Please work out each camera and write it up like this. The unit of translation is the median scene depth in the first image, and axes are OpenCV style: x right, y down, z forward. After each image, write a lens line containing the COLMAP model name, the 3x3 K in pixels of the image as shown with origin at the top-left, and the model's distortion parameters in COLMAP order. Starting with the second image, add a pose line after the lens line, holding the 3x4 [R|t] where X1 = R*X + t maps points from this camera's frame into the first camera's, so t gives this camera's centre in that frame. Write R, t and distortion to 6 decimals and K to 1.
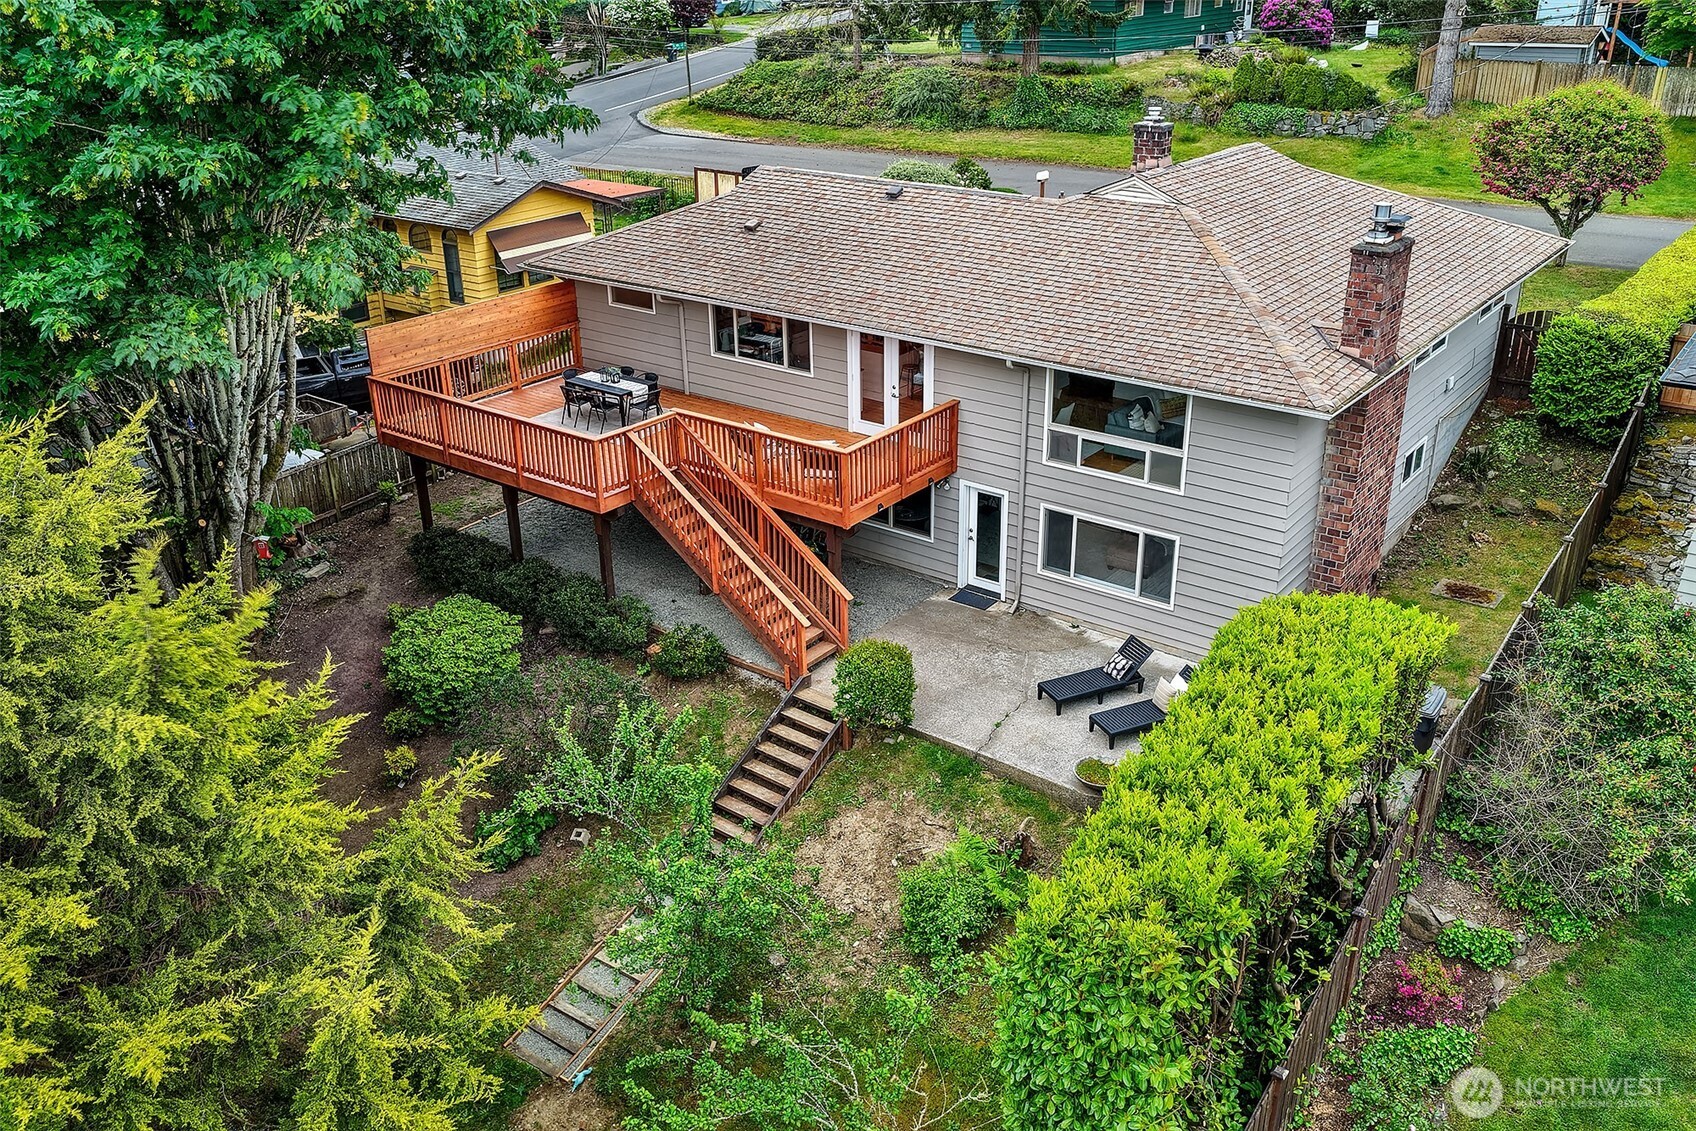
lens RADIAL K [[1407.5, 0, 848.0], [0, 1407.5, 565.5], [0, 0, 1]] dist [-0.001815, 0.002952]
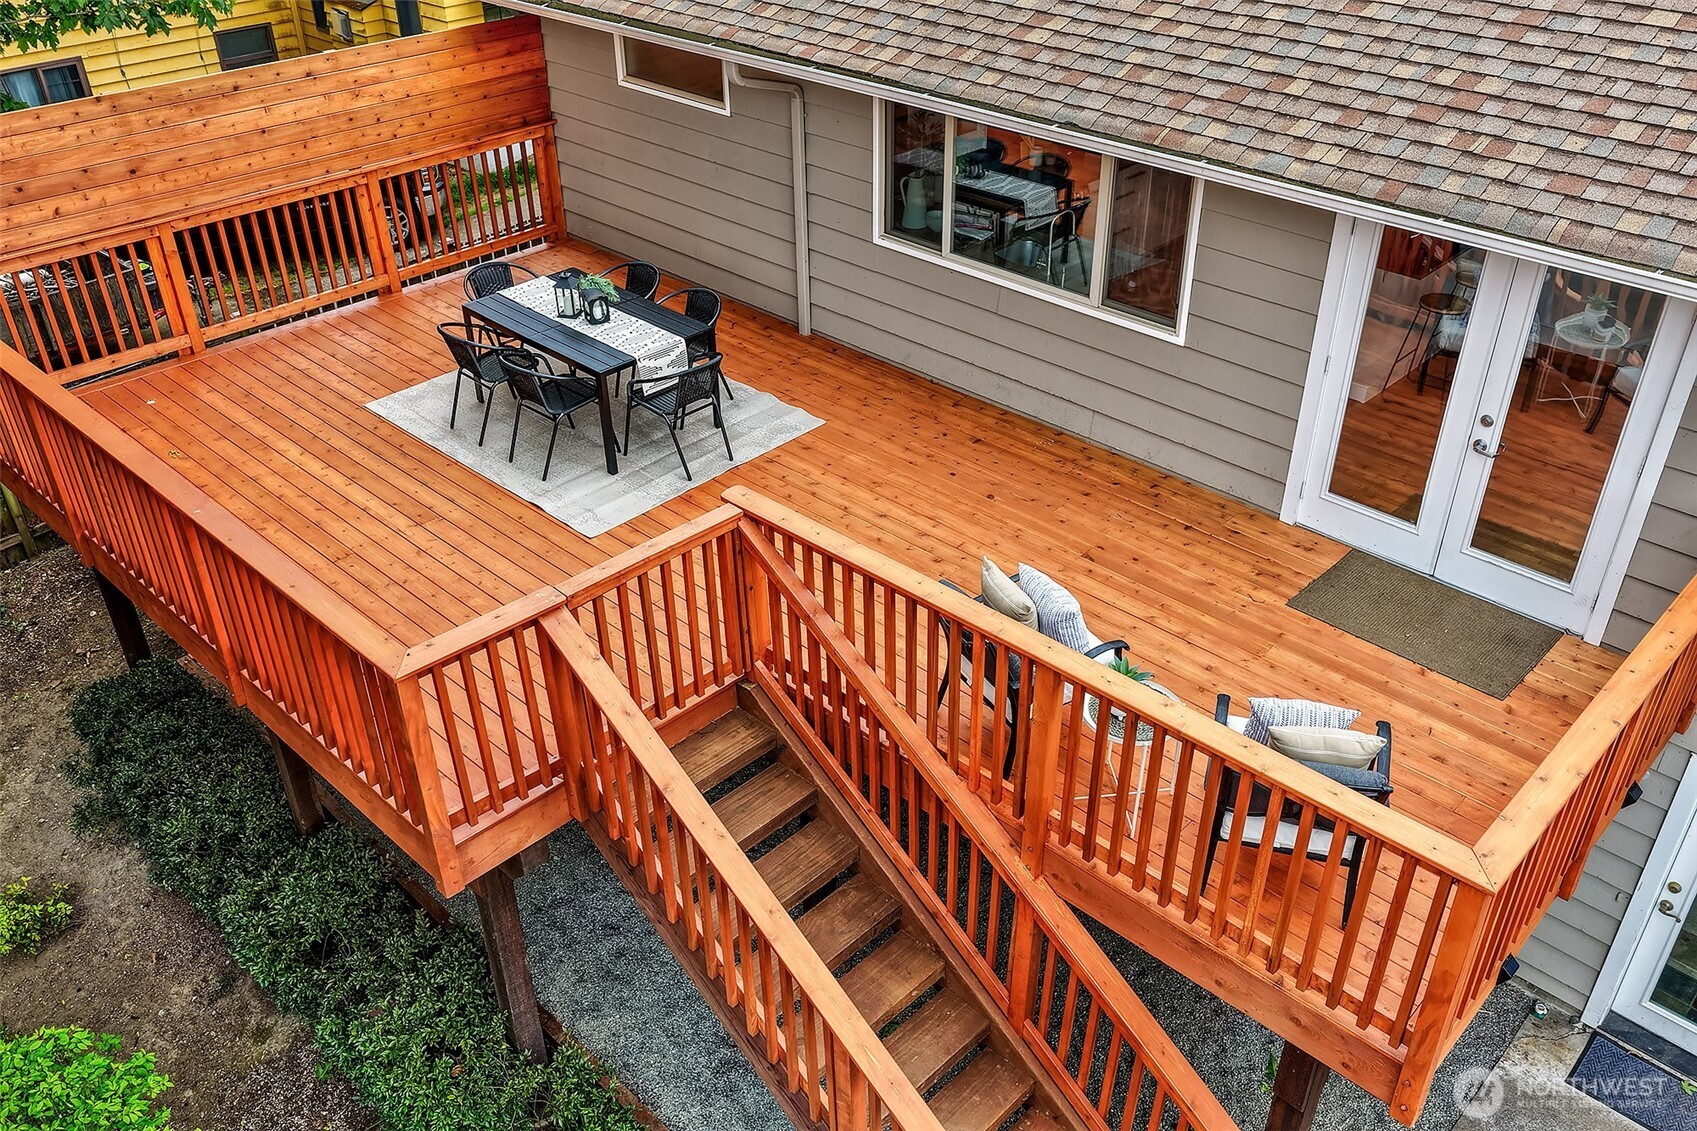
lens RADIAL K [[1408.4, 0, 848.5], [0, 1408.4, 565.5], [0, 0, 1]] dist [-0.001815, 0.002952]
pose [[0.993558, 0.068391, -0.090362, -0.067673], [-0.053527, 0.986029, 0.157736, -0.128694], [0.099887, -0.151883, 0.983338, 0.653277]]
